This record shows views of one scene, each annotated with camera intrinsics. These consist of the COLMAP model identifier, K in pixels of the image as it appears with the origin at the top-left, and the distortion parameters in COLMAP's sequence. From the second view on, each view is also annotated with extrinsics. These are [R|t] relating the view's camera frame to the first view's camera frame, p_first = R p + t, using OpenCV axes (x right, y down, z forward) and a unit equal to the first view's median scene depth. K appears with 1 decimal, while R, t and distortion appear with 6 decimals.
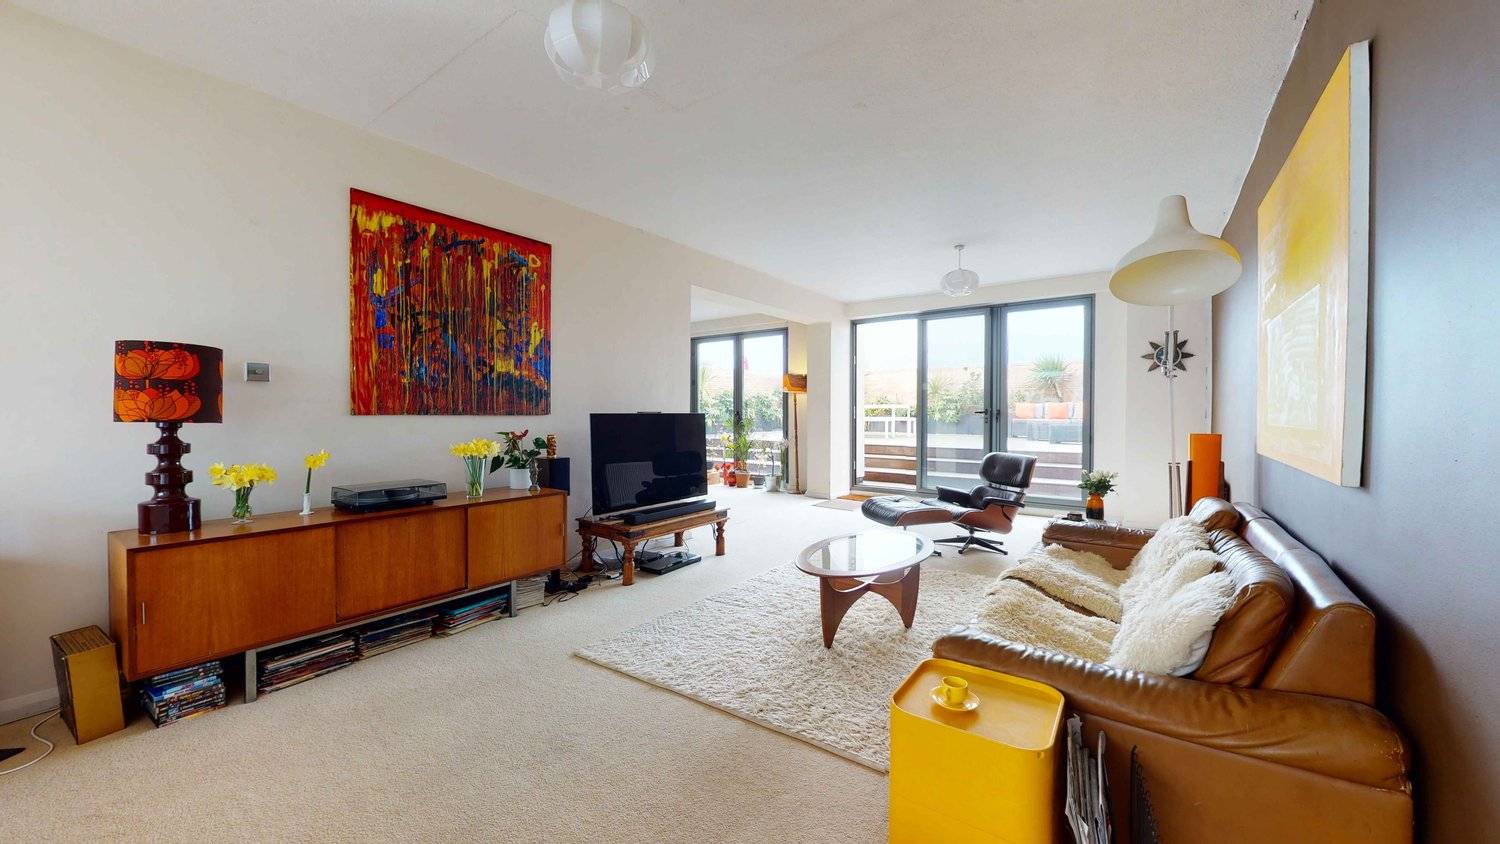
lens RADIAL K [[548.1, 0, 751.2], [0, 548.1, 419.5], [0, 0, 1]] dist [0.007862, -0.000781]
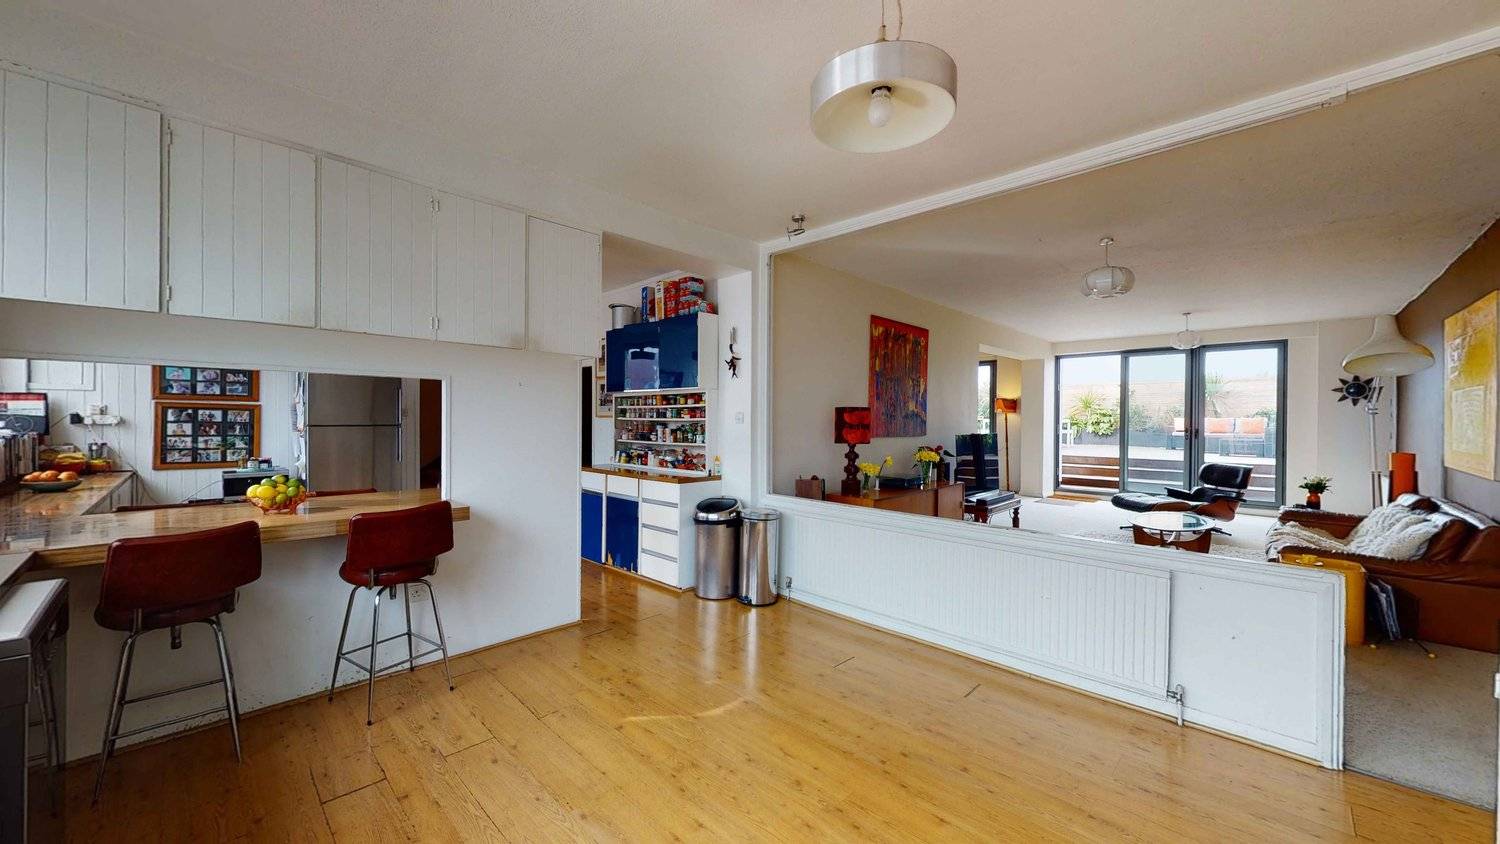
lens RADIAL K [[548.1, 0, 759.4], [0, 548.1, 422.9], [0, 0, 1]] dist [0.007862, -0.000781]
pose [[0.991244, 0.004437, -0.131972, -0.480580], [-0.005113, 0.999975, -0.004785, -0.026672], [0.131947, 0.005418, 0.991242, -0.490332]]
